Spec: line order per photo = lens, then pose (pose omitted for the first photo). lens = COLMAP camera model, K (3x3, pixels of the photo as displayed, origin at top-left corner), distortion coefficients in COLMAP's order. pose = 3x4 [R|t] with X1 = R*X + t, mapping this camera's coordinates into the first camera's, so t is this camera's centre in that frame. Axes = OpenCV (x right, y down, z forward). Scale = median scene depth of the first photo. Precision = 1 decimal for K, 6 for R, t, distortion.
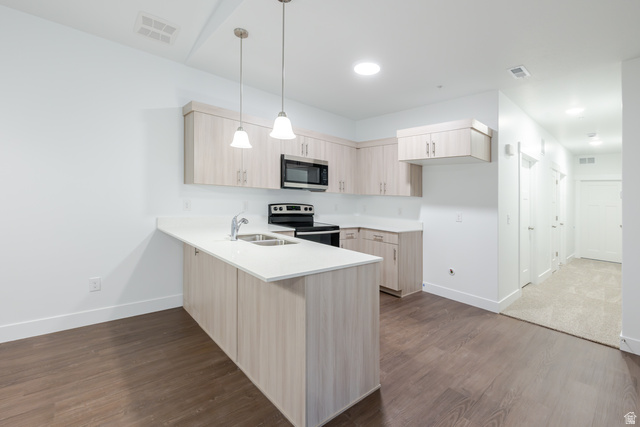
lens RADIAL K [[273.6, 0, 319.4], [0, 273.6, 218.9], [0, 0, 1]] dist [-0.000626, 0.000088]
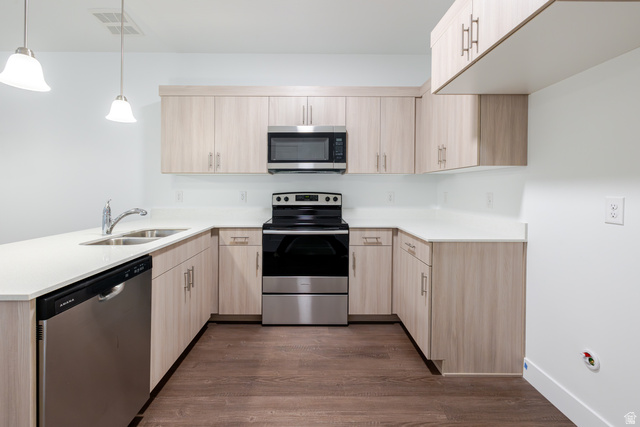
lens RADIAL K [[273.0, 0, 332.6], [0, 273.0, 213.6], [0, 0, 1]] dist [0.001962, 0.000391]
pose [[0.765450, 0.010235, -0.643414, 0.536404], [-0.014717, 0.999890, -0.001602, 0.004219], [0.643327, 0.010695, 0.765516, 0.585656]]
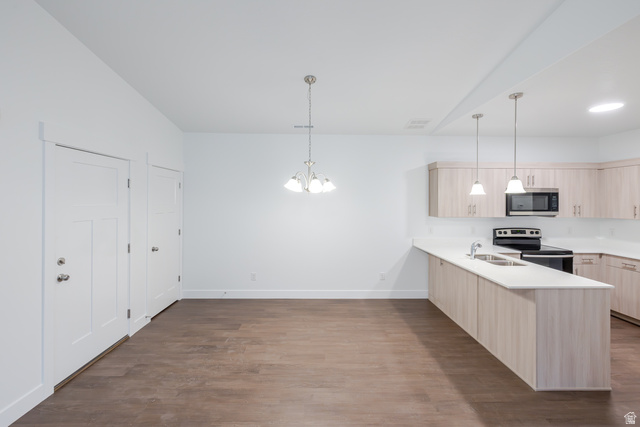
lens RADIAL K [[273.6, 0, 319.4], [0, 273.6, 218.9], [0, 0, 1]] dist [-0.000626, 0.000088]
pose [[0.766481, -0.000102, -0.642267, 0.002738], [-0.016639, 0.999661, -0.020016, -0.069792], [0.642052, 0.026029, 0.766219, -0.493790]]
